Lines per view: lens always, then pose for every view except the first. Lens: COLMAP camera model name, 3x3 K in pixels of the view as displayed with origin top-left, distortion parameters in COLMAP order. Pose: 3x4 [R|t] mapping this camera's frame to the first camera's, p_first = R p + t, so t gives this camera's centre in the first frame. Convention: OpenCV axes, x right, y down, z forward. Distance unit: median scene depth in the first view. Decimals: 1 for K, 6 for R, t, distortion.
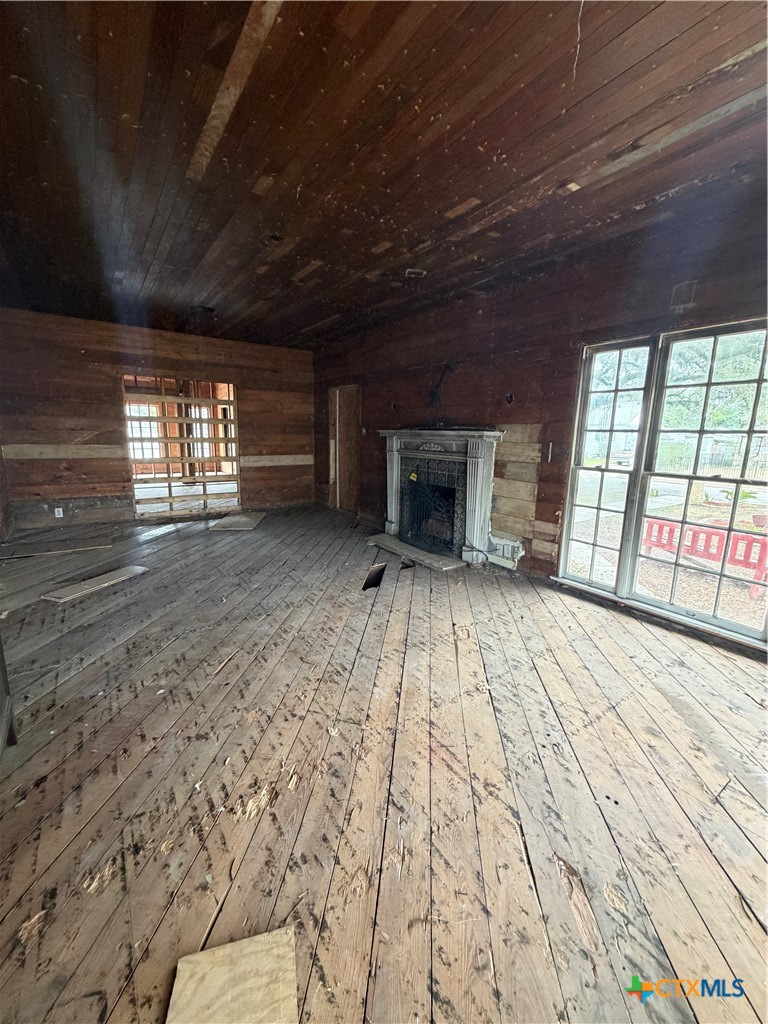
lens RADIAL K [[409.3, 0, 382.8], [0, 409.3, 506.7], [0, 0, 1]] dist [0.000342, -0.000103]
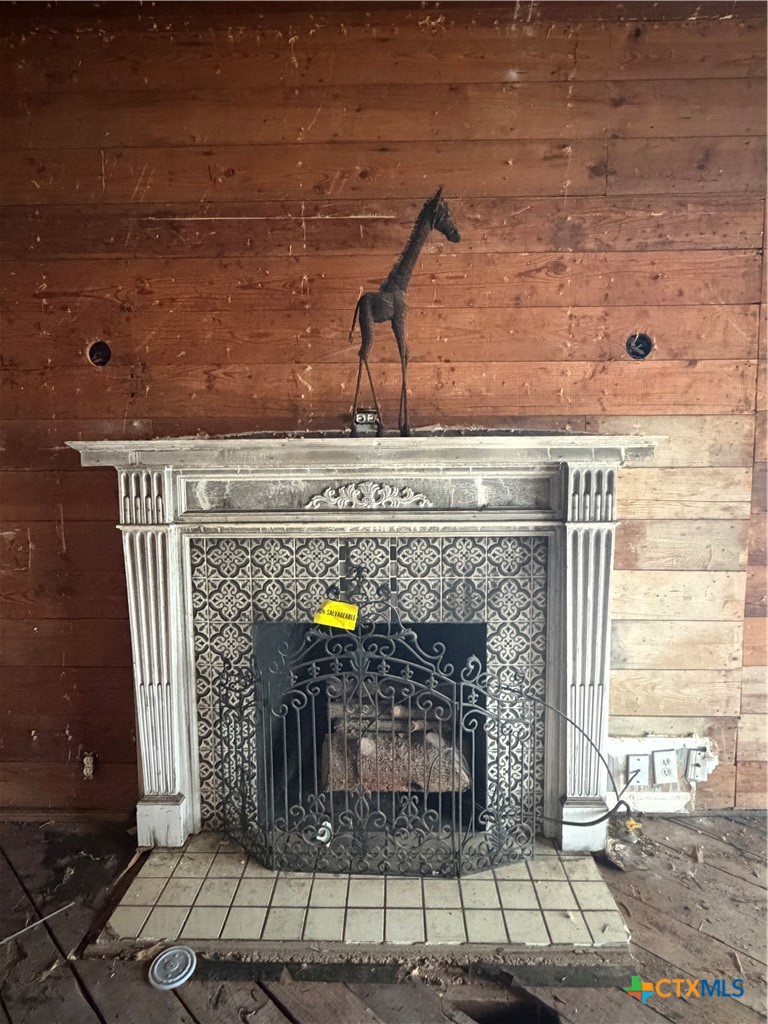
lens RADIAL K [[555.2, 0, 383.6], [0, 555.2, 513.2], [0, 0, 1]] dist [-0.000694, -0.000593]
pose [[0.593789, -0.092434, 0.799294, -0.207200], [0.165442, 0.986180, -0.008859, -0.146190], [-0.787429, 0.137497, 0.600875, 0.864741]]
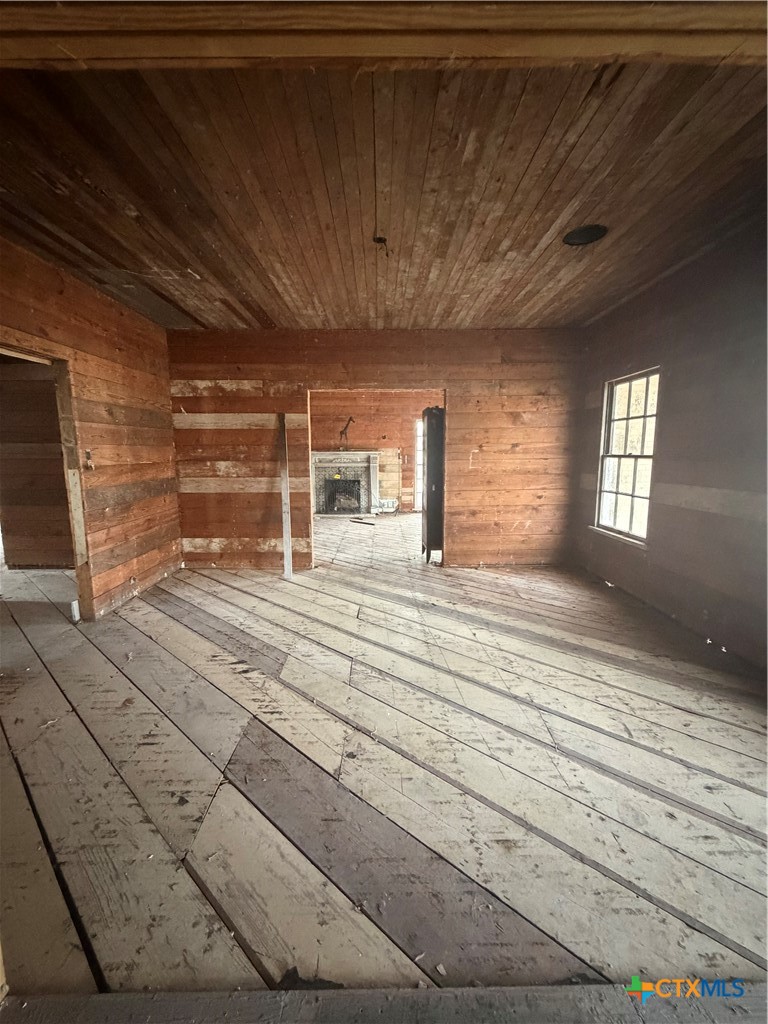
lens RADIAL K [[409.3, 0, 381.8], [0, 409.3, 512.0], [0, 0, 1]] dist [0.000342, -0.000103]
pose [[0.568301, -0.133047, 0.811993, -1.531733], [0.164065, 0.985347, 0.046625, 0.037230], [-0.806298, 0.106723, 0.581802, -0.259979]]
